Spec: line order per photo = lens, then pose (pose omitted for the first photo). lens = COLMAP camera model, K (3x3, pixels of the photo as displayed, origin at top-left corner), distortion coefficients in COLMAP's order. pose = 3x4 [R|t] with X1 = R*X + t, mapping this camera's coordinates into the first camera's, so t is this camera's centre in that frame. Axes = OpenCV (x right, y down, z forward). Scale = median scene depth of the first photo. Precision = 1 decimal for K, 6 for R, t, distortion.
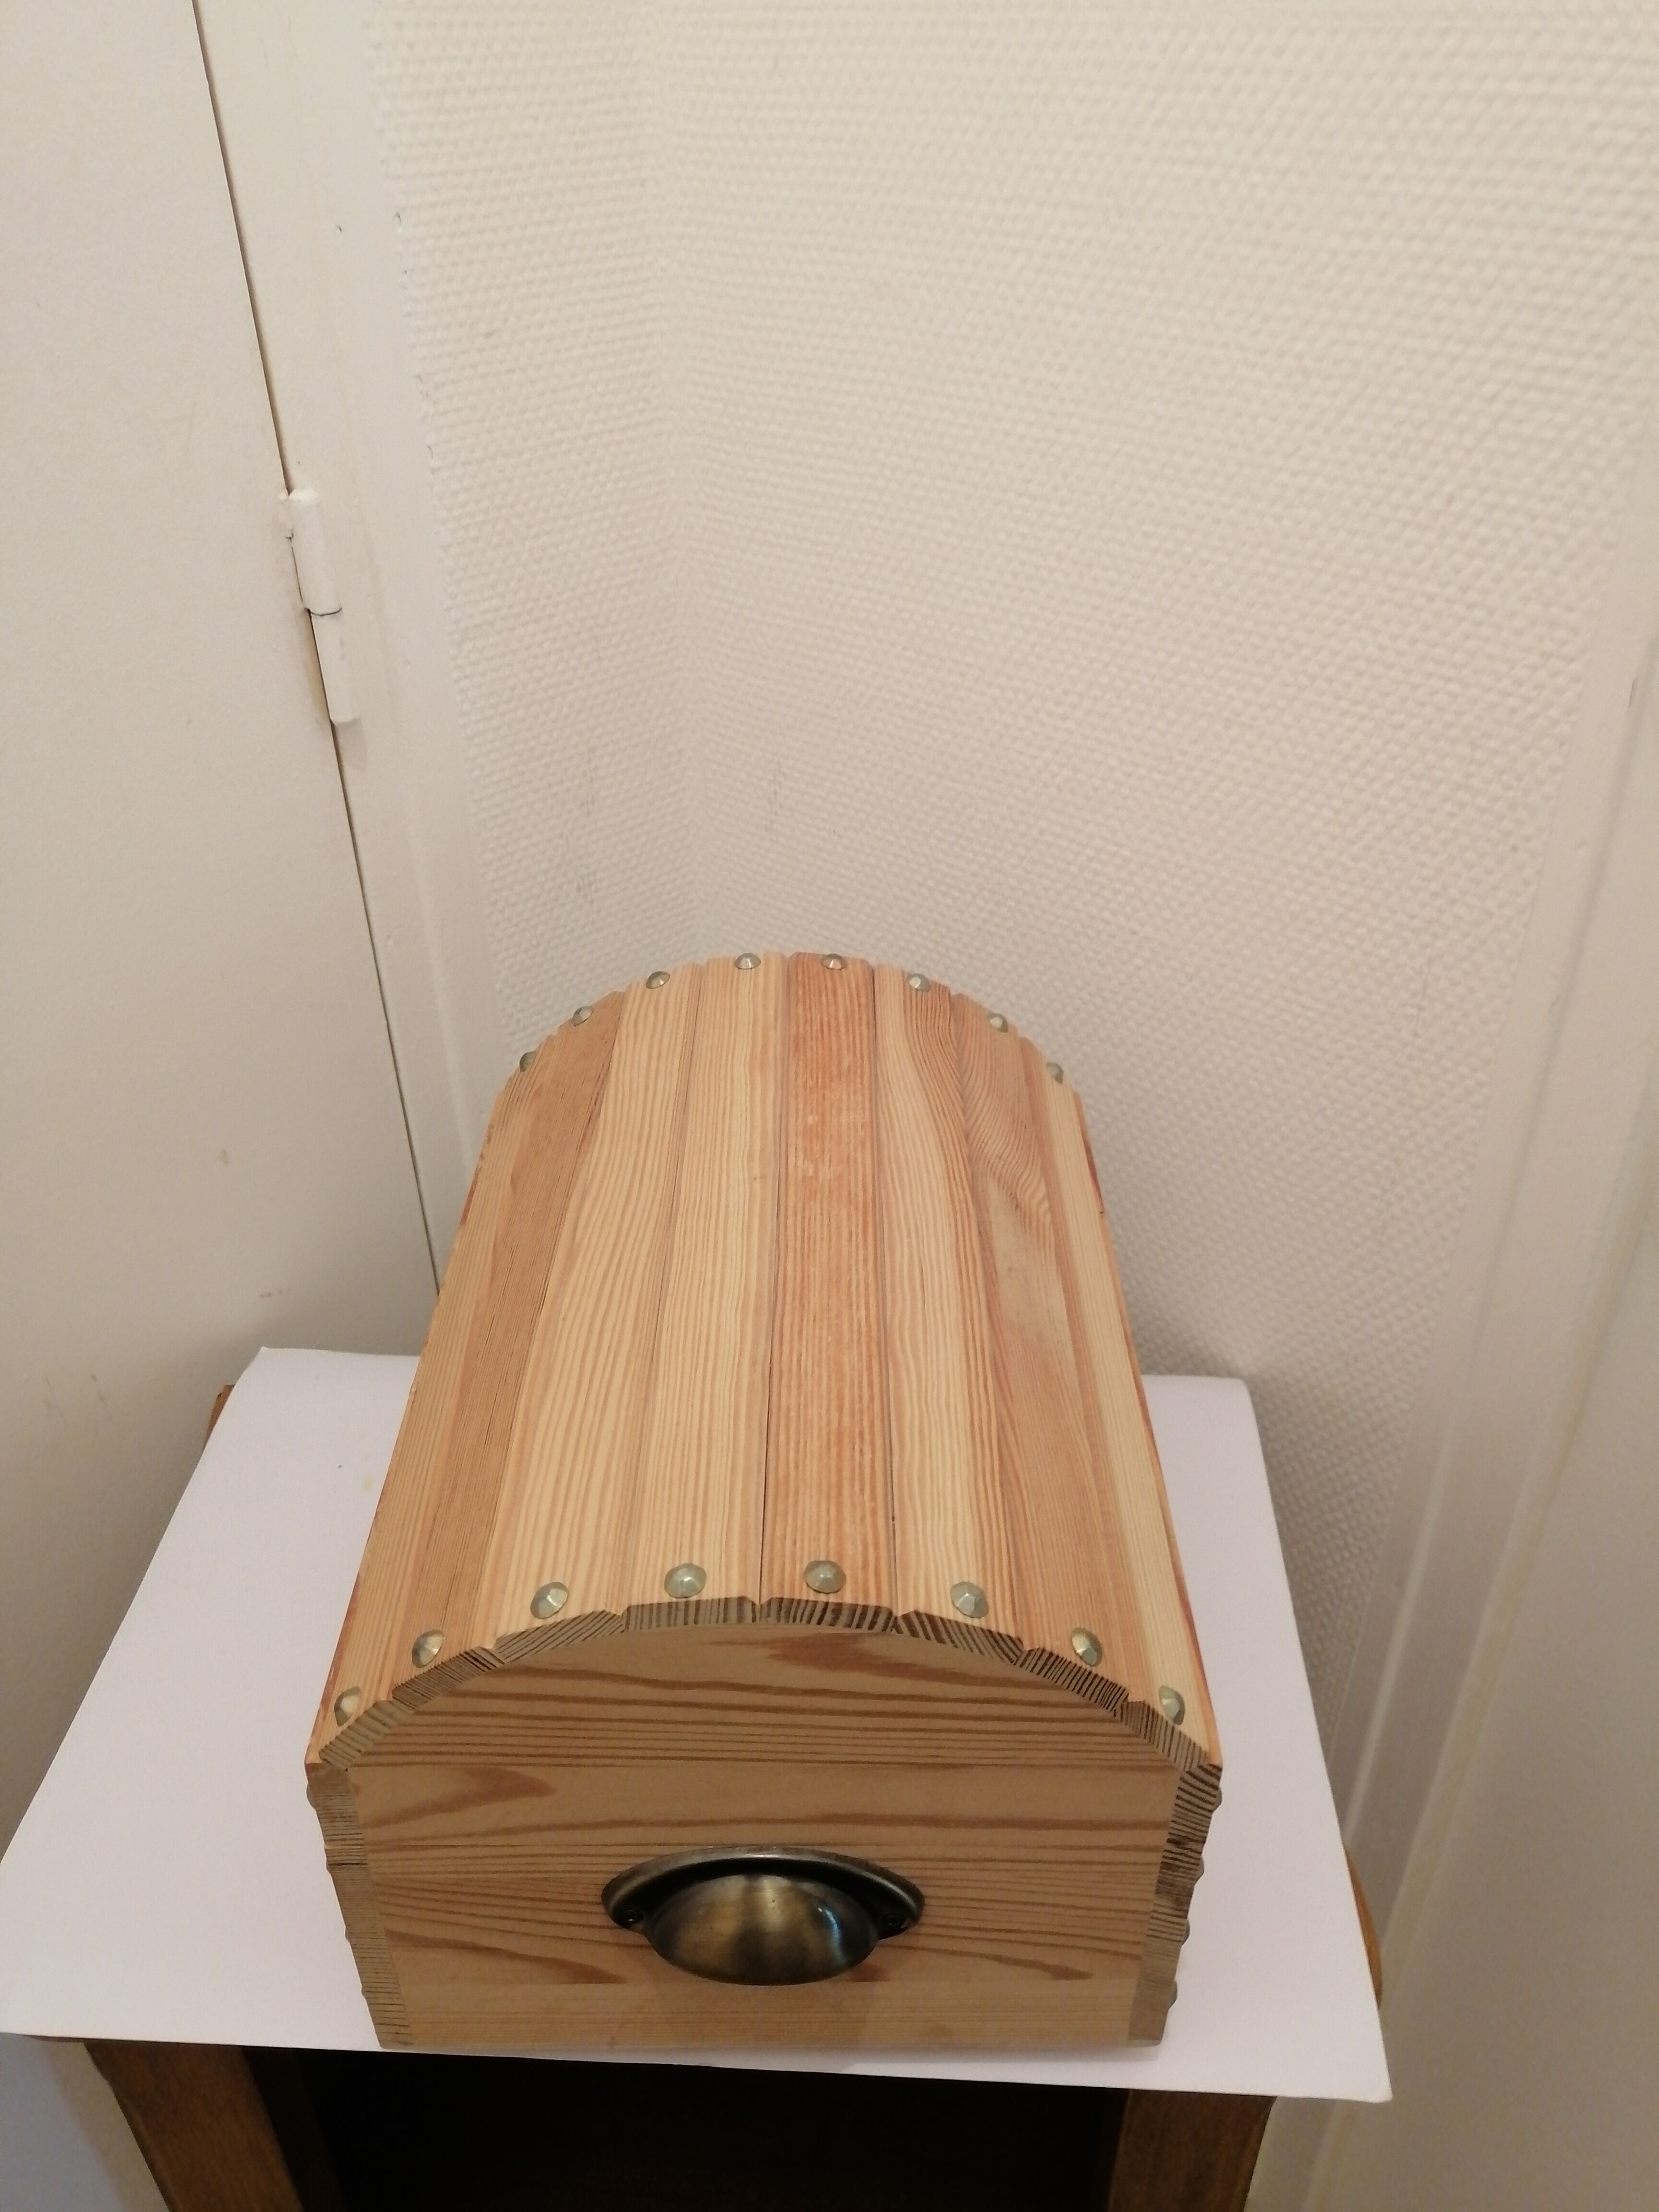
lens RADIAL K [[1757.8, 0, 835.1], [0, 1757.8, 1128.9], [0, 0, 1]] dist [-0.039252, 0.065060]
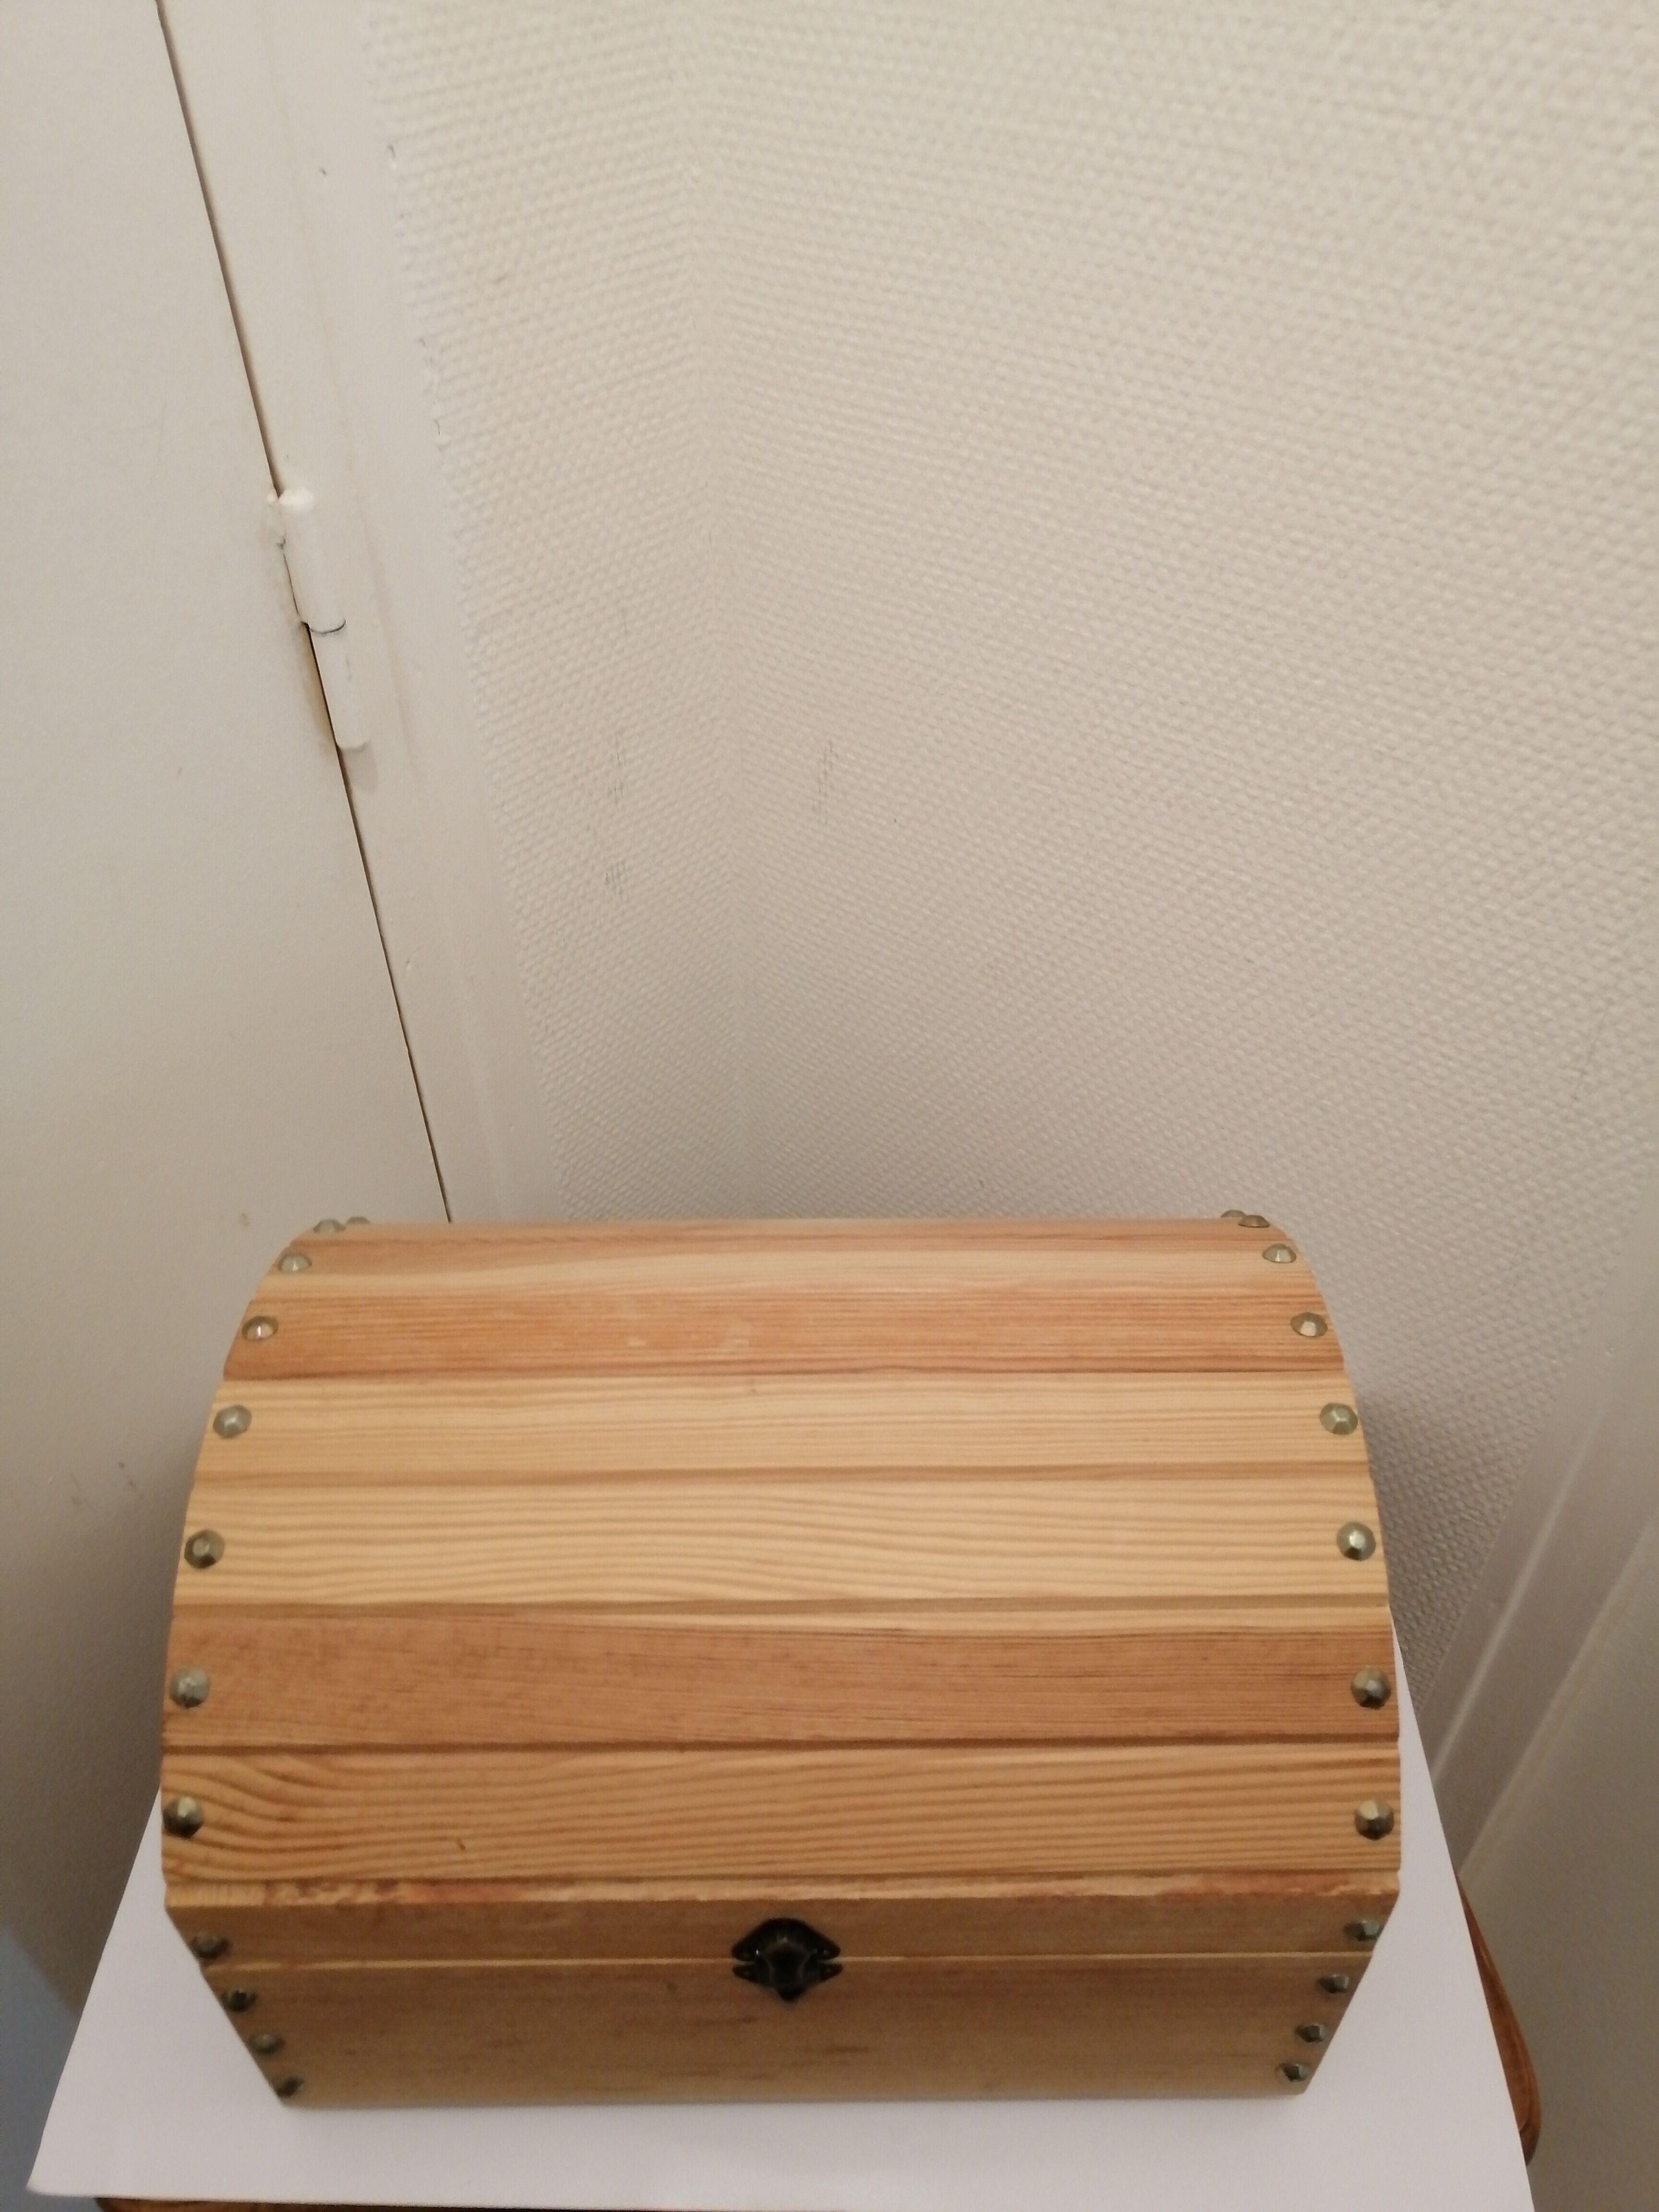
lens RADIAL K [[1745.5, 0, 831.7], [0, 1745.5, 1117.2], [0, 0, 1]] dist [-0.030786, 0.055831]
pose [[0.998825, -0.032424, 0.036010, -0.084167], [0.026986, 0.989442, 0.142394, -0.176709], [-0.040246, -0.141255, 0.989155, 0.116445]]
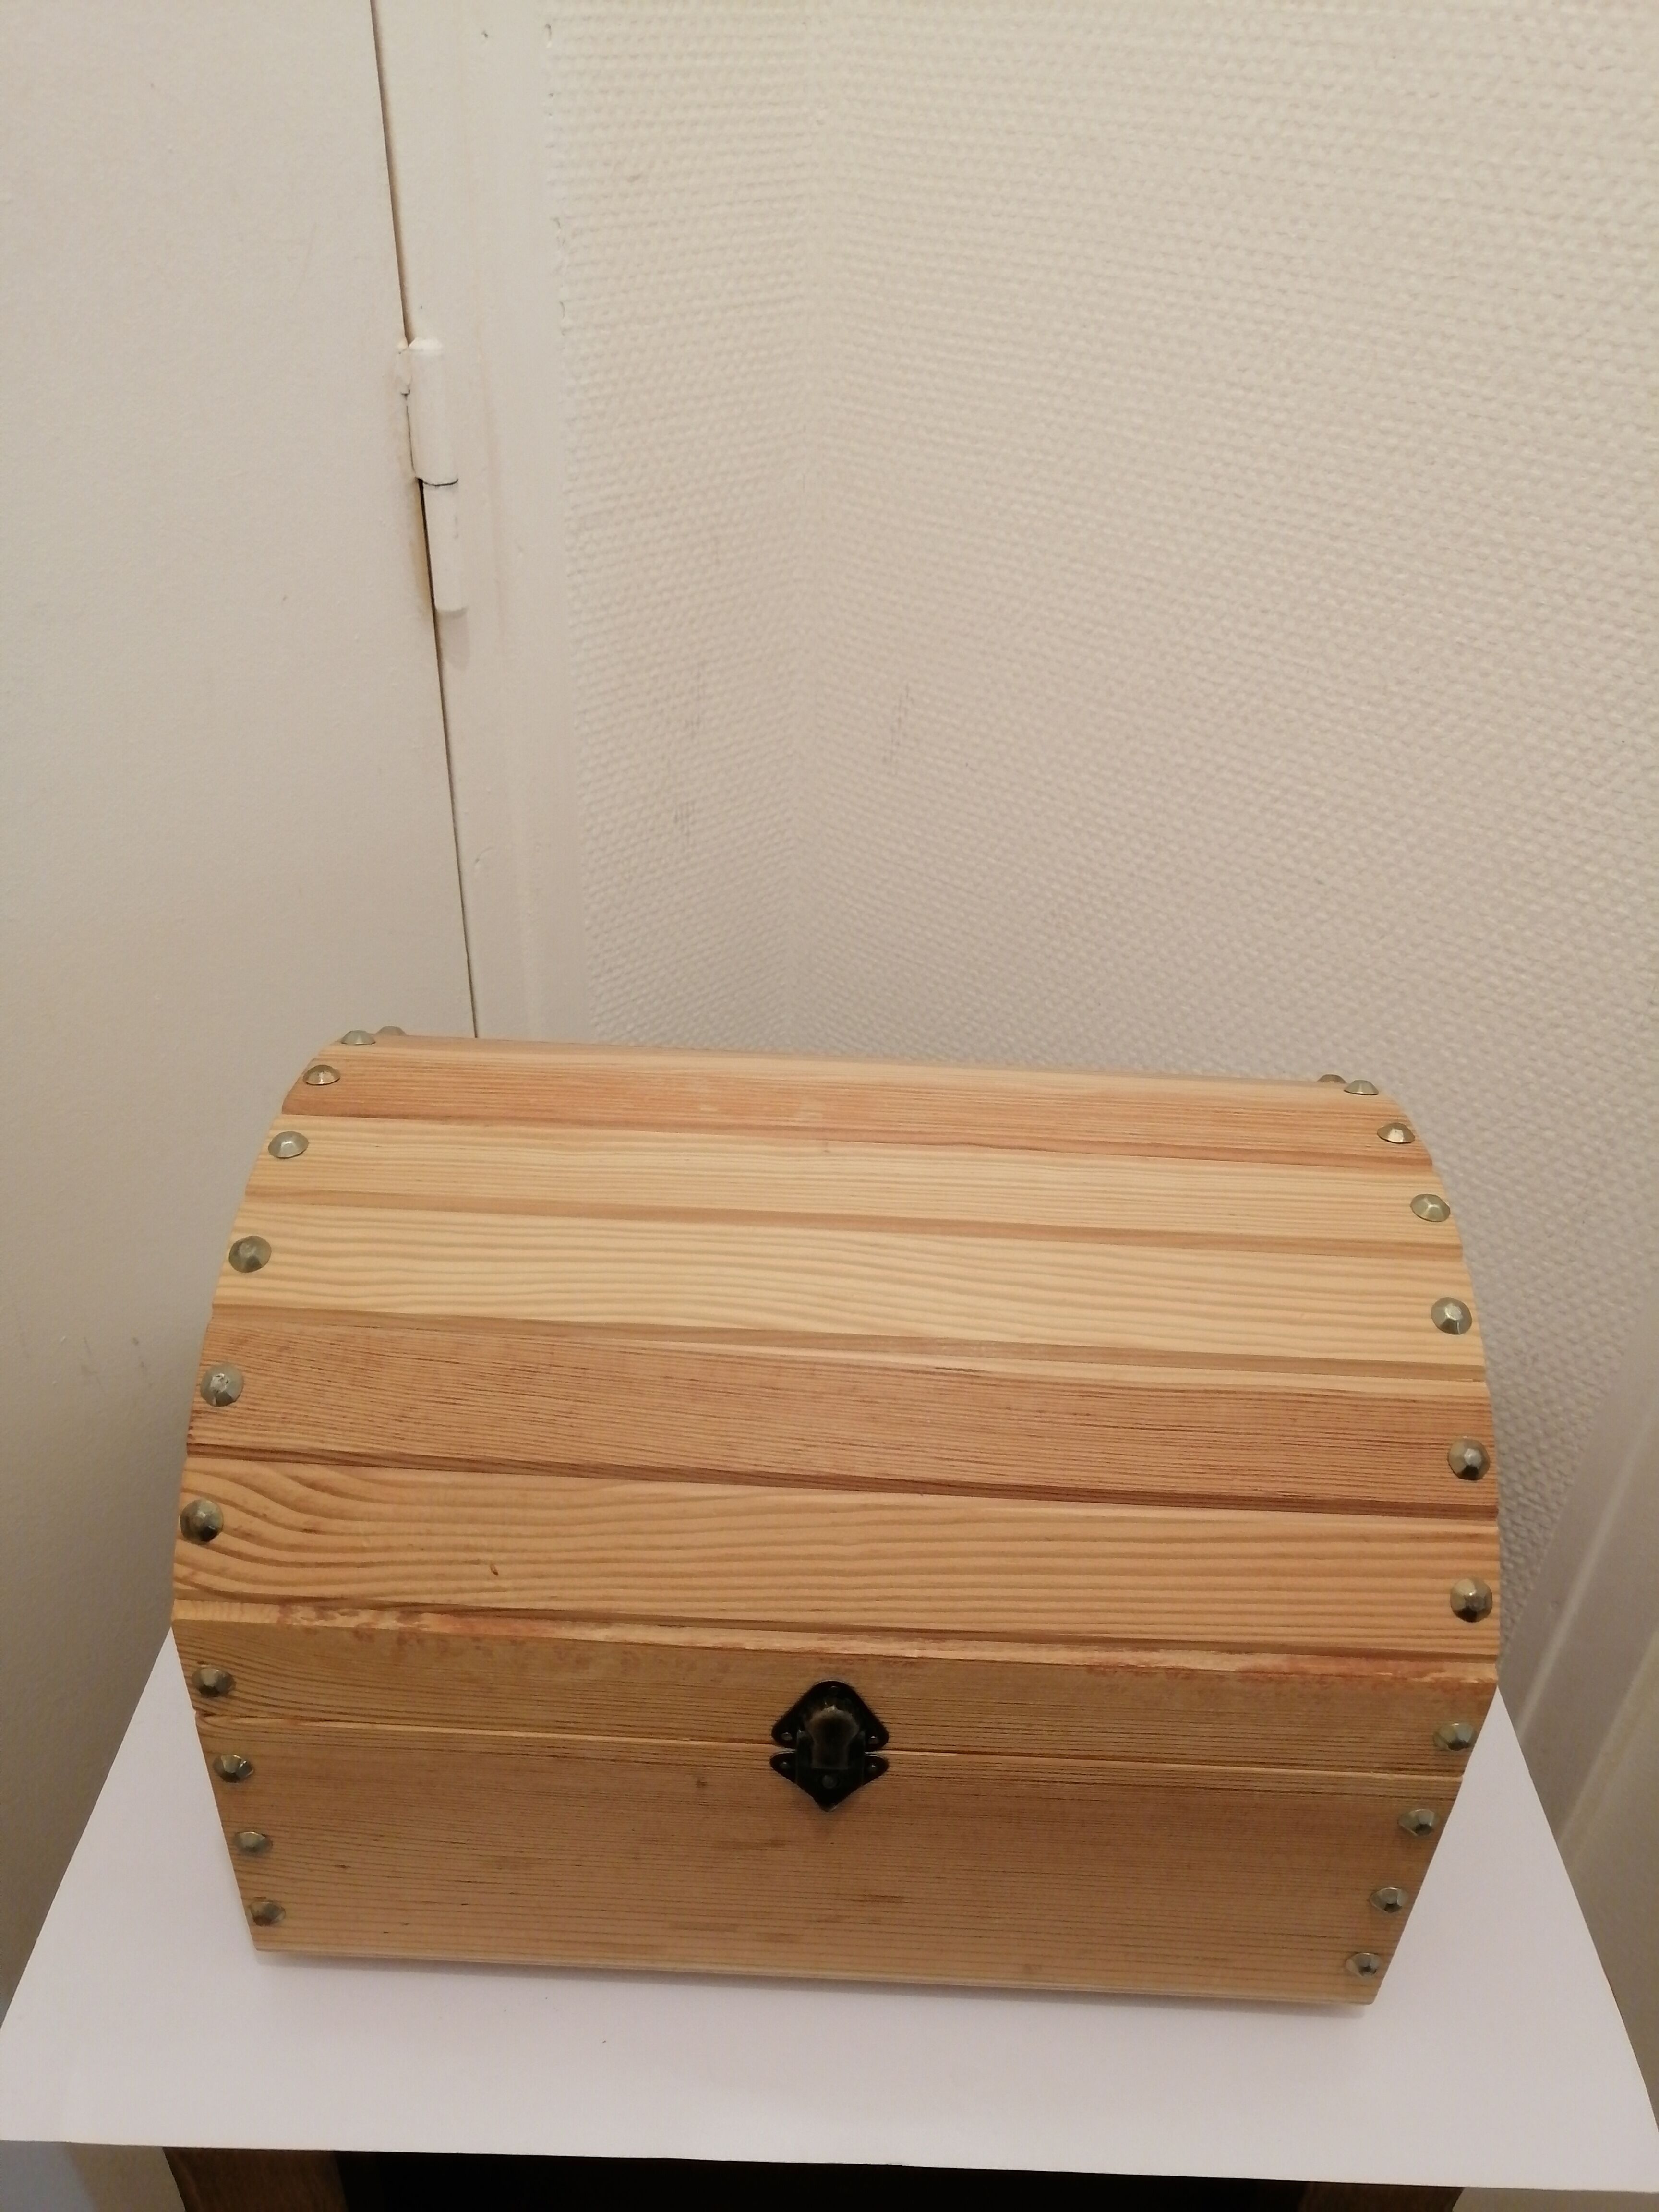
lens RADIAL K [[1748.4, 0, 837.7], [0, 1748.4, 1118.1], [0, 0, 1]] dist [-0.032921, 0.060473]
pose [[0.998680, 0.032168, 0.040043, -0.117569], [-0.032318, 0.999473, 0.003102, 0.016069], [-0.039922, -0.004392, 0.999193, 0.114646]]
